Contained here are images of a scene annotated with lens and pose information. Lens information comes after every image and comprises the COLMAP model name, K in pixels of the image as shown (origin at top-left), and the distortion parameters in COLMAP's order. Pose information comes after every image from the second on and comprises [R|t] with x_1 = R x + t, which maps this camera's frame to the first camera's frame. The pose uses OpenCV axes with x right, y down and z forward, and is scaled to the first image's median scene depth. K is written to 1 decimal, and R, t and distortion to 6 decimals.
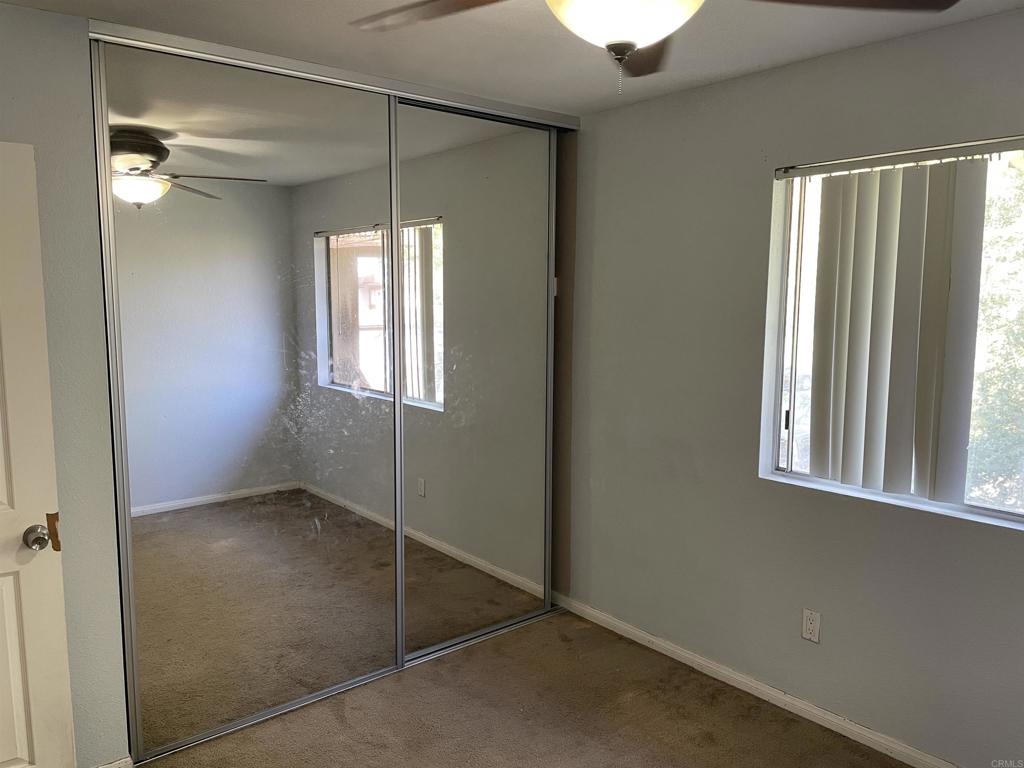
lens RADIAL K [[767.3, 0, 517.1], [0, 767.3, 379.5], [0, 0, 1]] dist [0.093918, -0.116786]
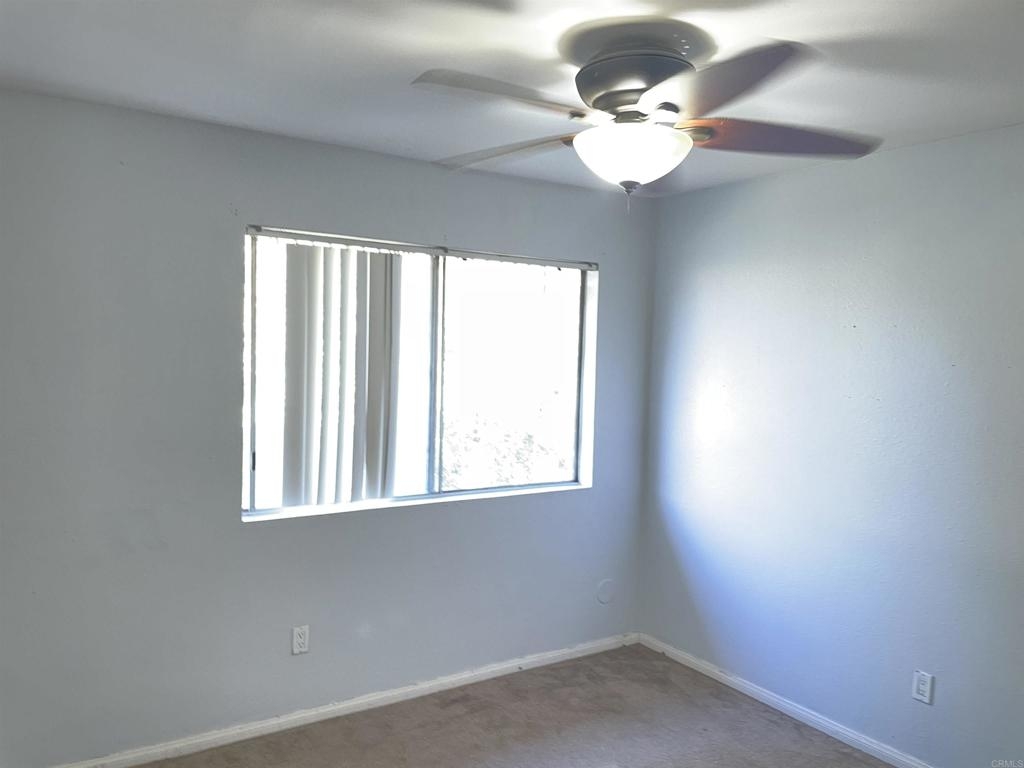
lens RADIAL K [[767.3, 0, 517.1], [0, 767.3, 379.5], [0, 0, 1]] dist [0.093918, -0.116786]
pose [[0.135915, -0.013233, 0.990632, -0.734838], [0.093801, 0.995591, 0.000430, -0.027304], [-0.986270, 0.092864, 0.136557, 0.554628]]
